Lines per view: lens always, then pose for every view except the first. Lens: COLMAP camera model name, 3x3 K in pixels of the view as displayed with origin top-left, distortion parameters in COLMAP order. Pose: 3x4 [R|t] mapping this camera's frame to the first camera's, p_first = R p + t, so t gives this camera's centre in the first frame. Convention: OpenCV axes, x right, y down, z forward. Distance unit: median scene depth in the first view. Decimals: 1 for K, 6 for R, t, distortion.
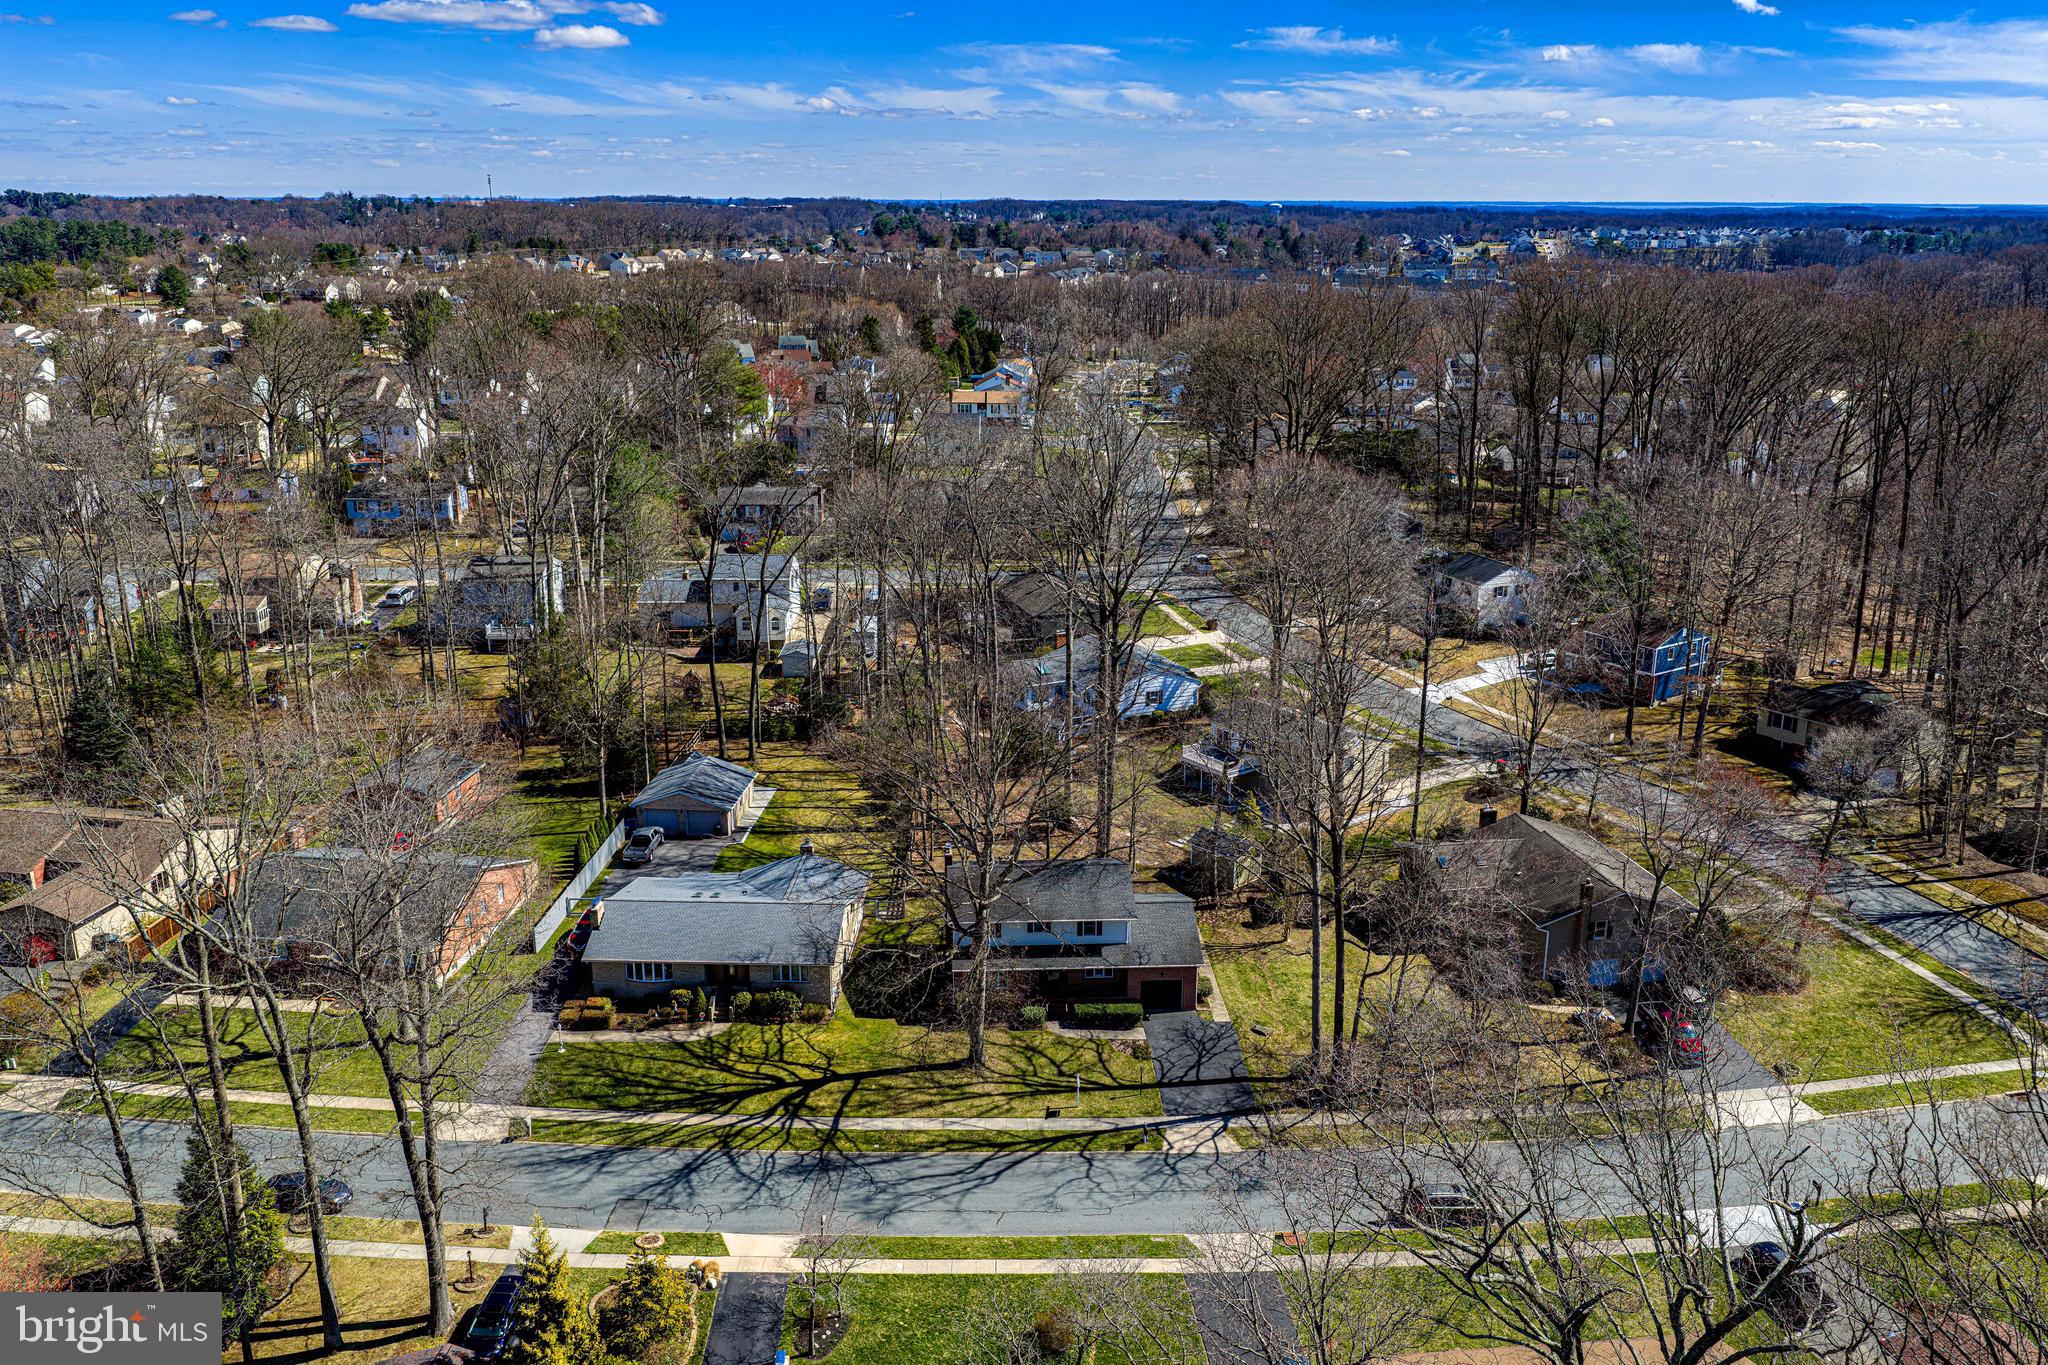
lens RADIAL K [[1671.2, 0, 1024.0], [0, 1671.2, 682.5], [0, 0, 1]] dist [0.008087, -0.018308]
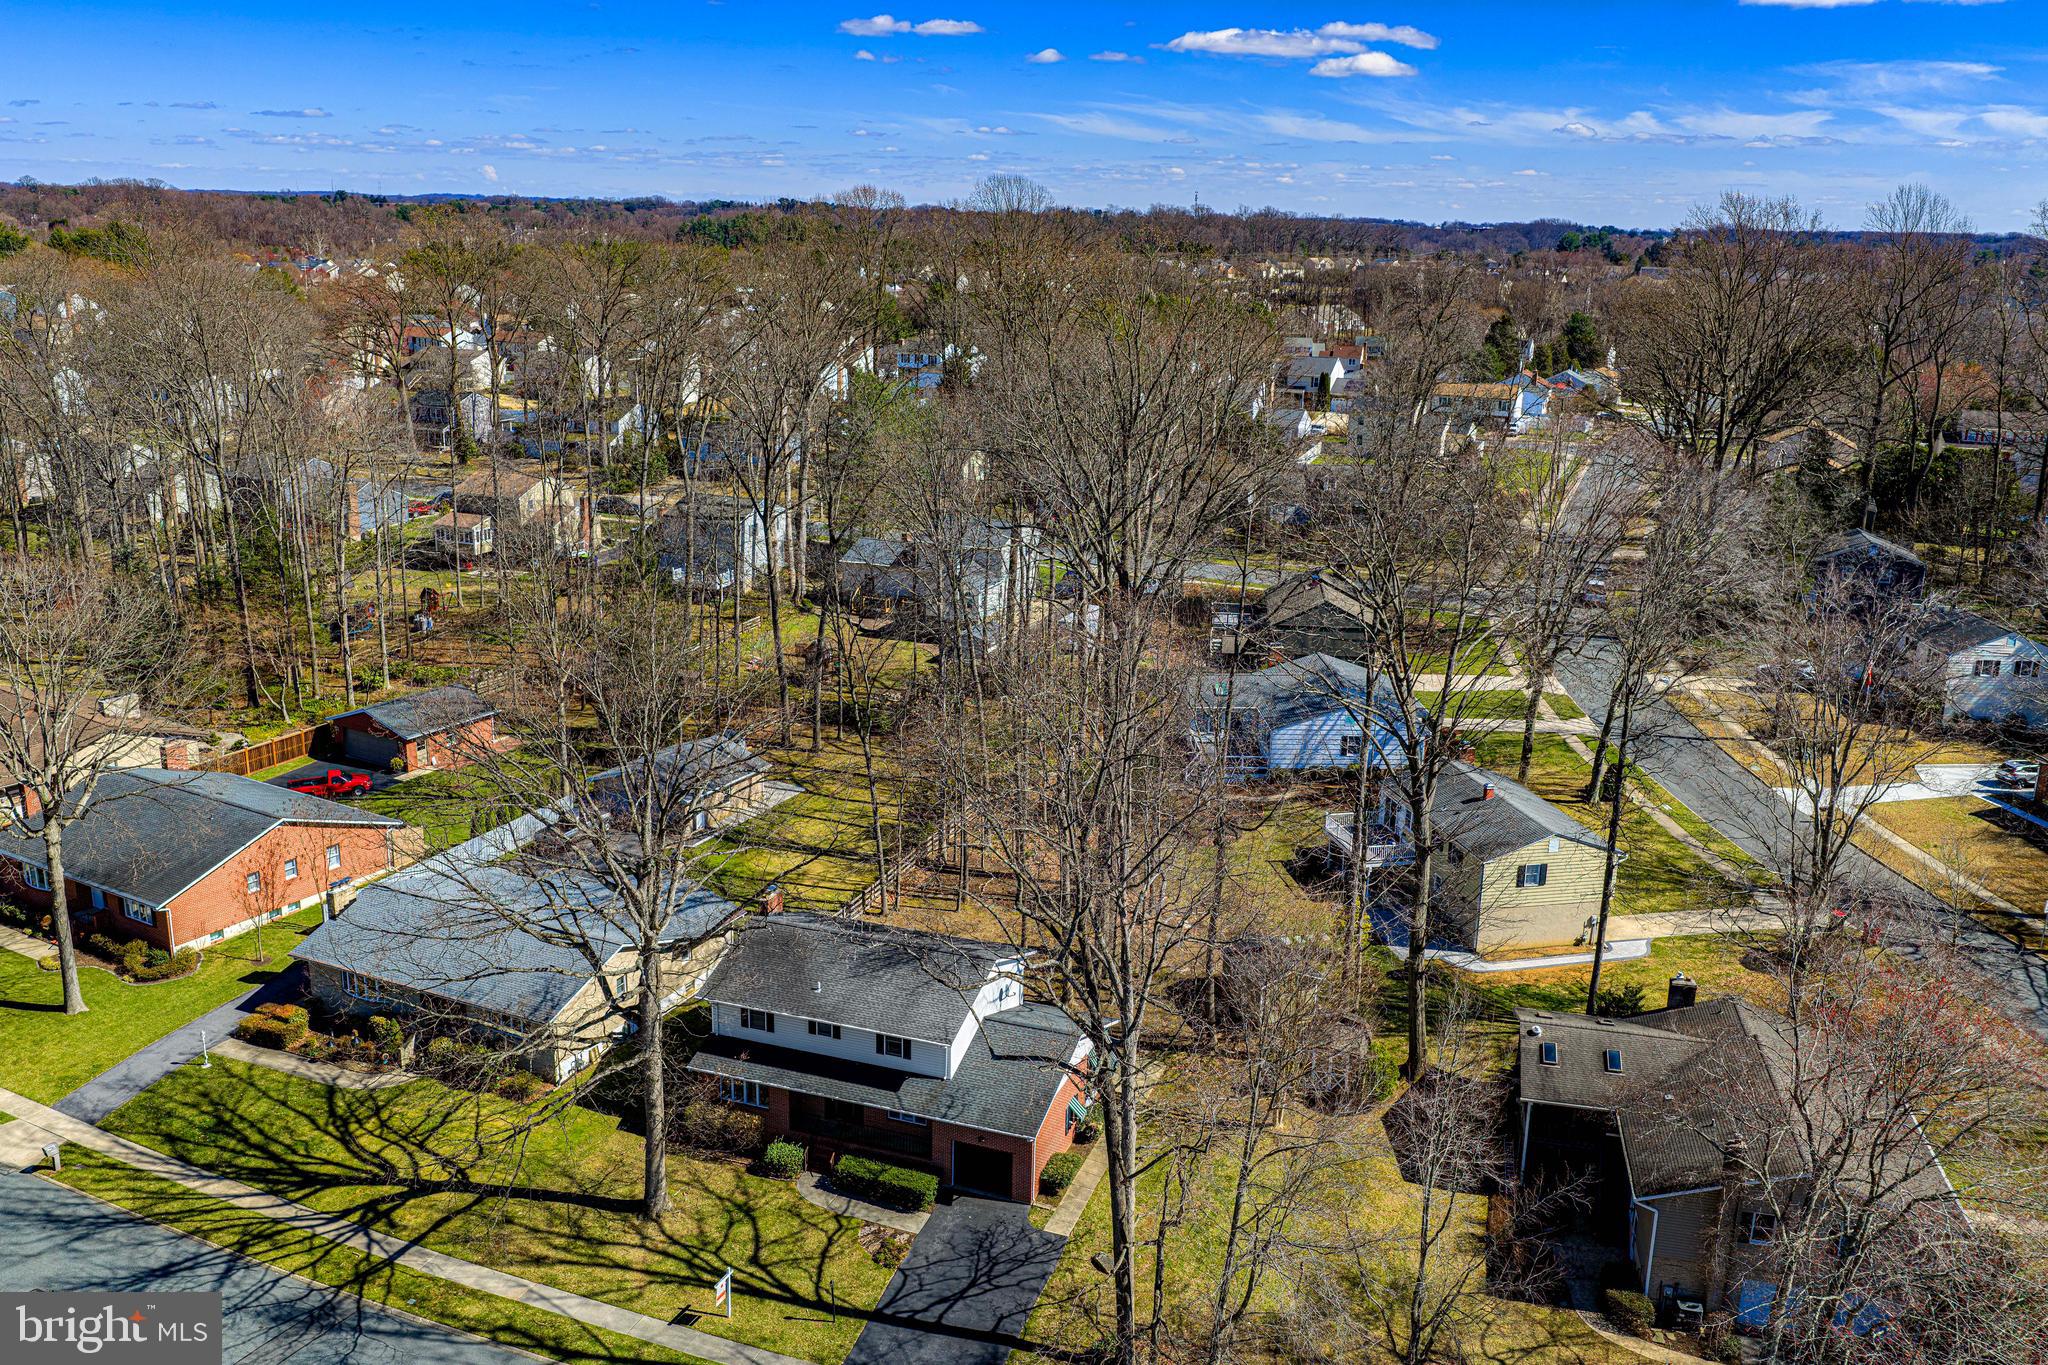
lens RADIAL K [[1707.2, 0, 1027.8], [0, 1707.2, 693.1], [0, 0, 1]] dist [0.005844, -0.013661]
pose [[0.920409, 0.121802, -0.371498, 0.329113], [-0.126911, 0.991856, 0.010765, -0.005047], [0.369784, 0.037239, 0.928371, 0.399315]]
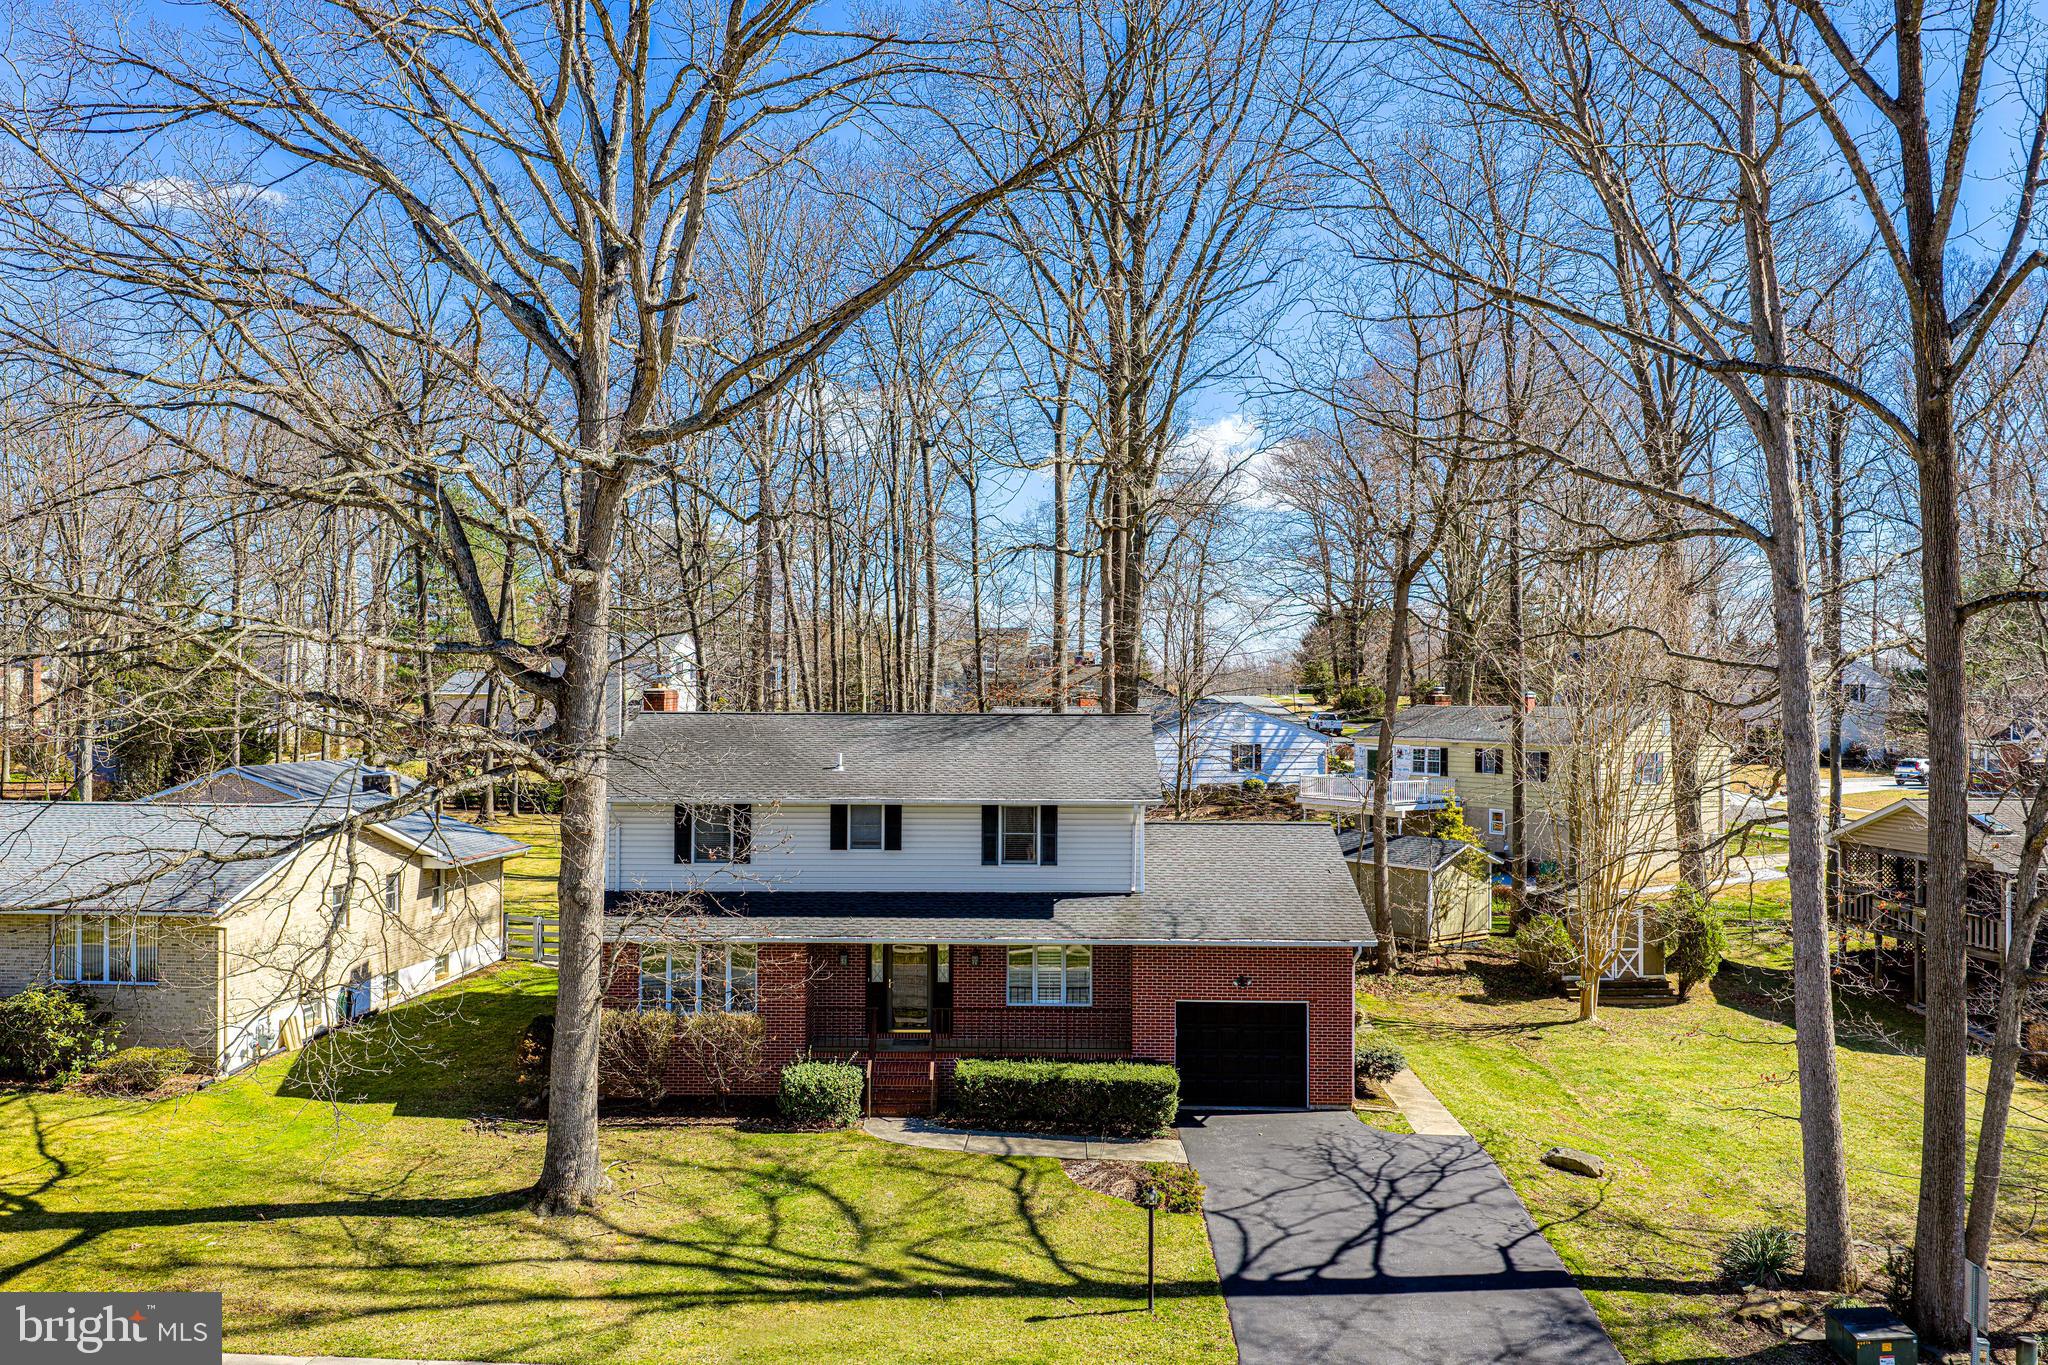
lens RADIAL K [[1671.2, 0, 1024.0], [0, 1671.2, 682.5], [0, 0, 1]] dist [0.008087, -0.018308]
pose [[0.997830, 0.001473, -0.065833, 0.063120], [-0.020231, 0.958254, -0.285201, 0.215916], [0.062664, 0.285914, 0.956204, 0.693791]]
